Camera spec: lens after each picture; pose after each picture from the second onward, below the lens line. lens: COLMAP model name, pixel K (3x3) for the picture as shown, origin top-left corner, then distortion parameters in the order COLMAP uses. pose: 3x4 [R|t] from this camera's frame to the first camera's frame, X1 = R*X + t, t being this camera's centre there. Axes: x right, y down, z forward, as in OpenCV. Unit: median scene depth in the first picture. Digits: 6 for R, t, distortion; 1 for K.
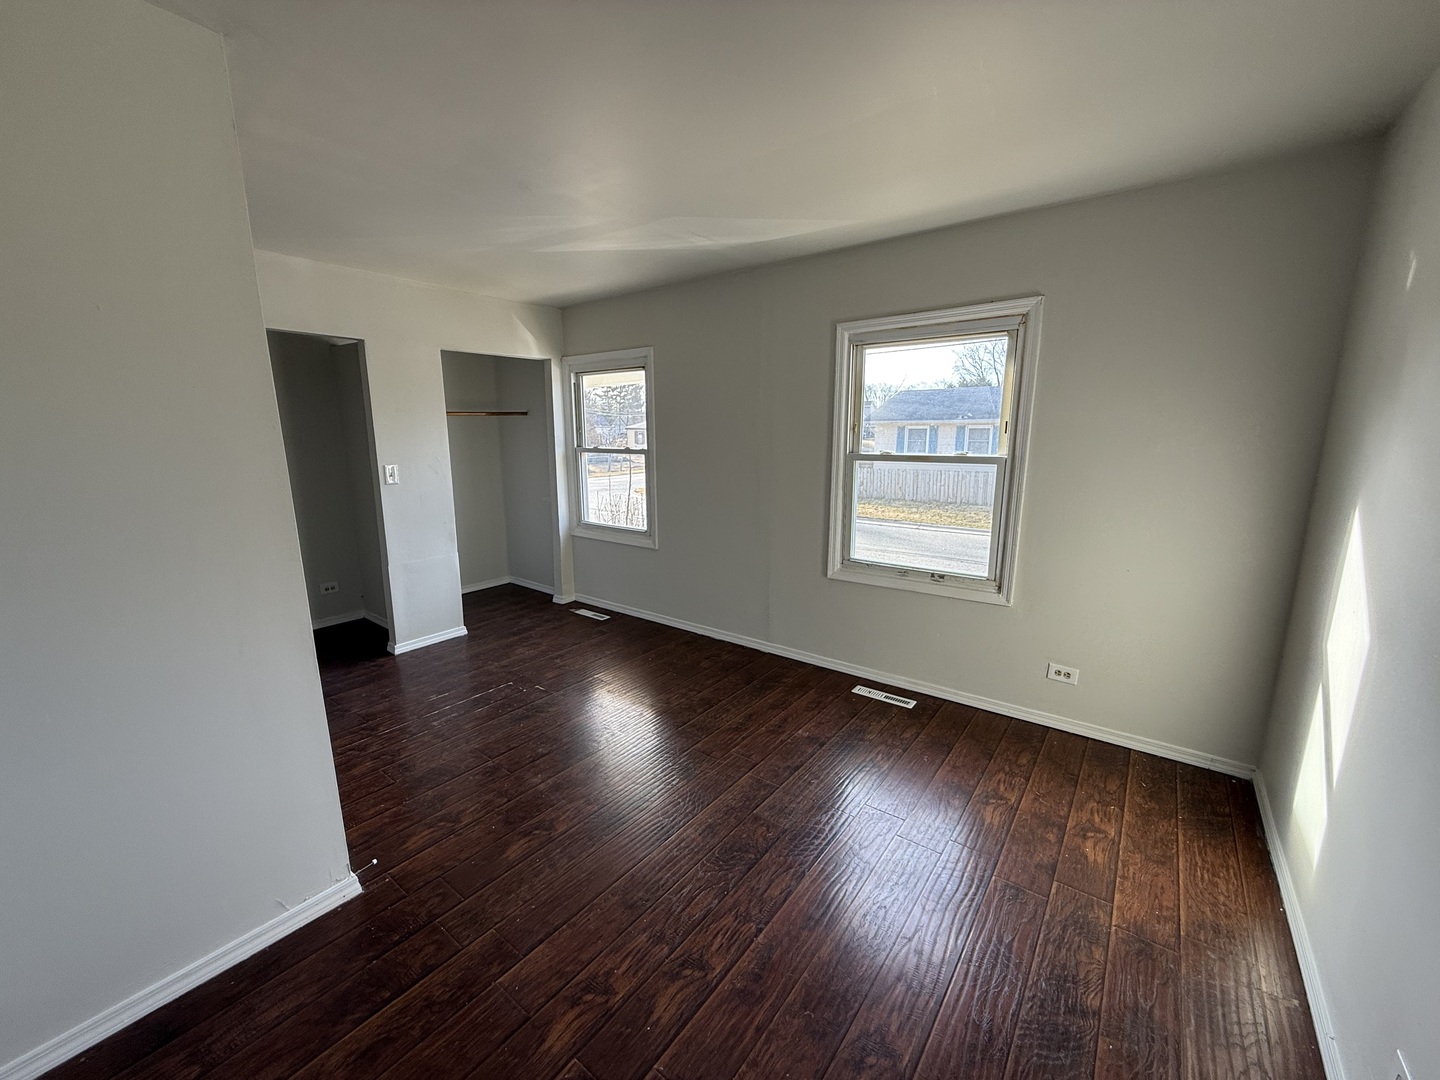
lens RADIAL K [[572.8, 0, 715.6], [0, 572.8, 536.5], [0, 0, 1]] dist [0.000397, 0.000071]
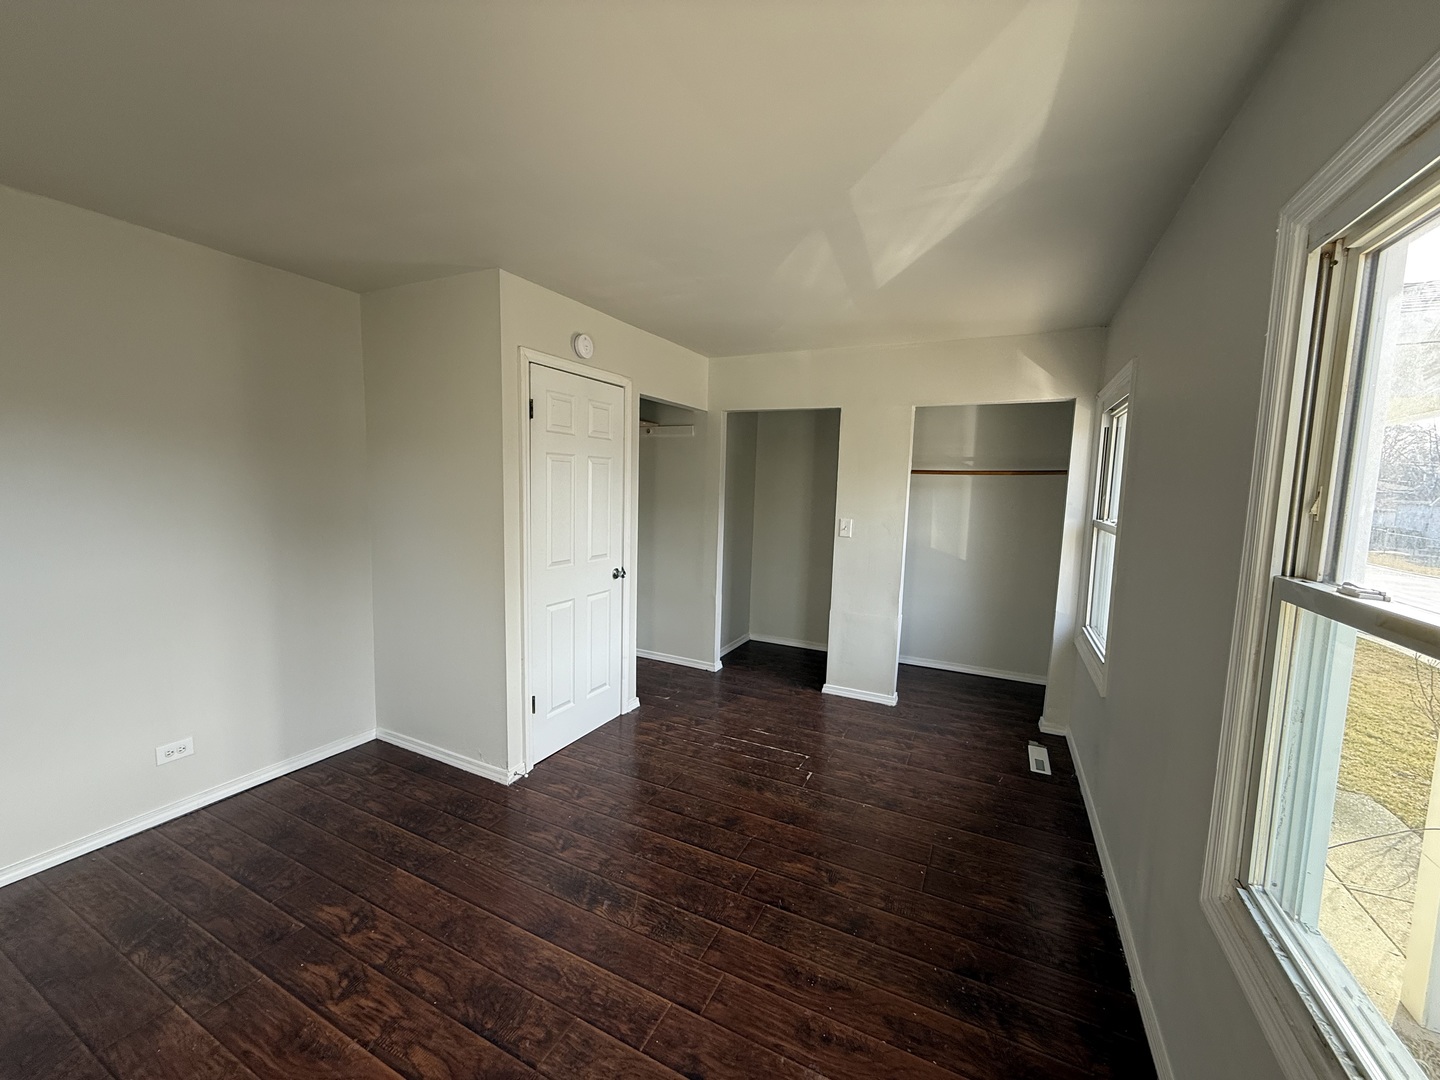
lens RADIAL K [[572.8, 0, 715.6], [0, 572.8, 536.5], [0, 0, 1]] dist [0.000397, 0.000071]
pose [[0.196334, 0.102896, -0.975123, 0.420408], [-0.207276, 0.976361, 0.061293, -0.103483], [0.958379, 0.190086, 0.213020, 0.517876]]
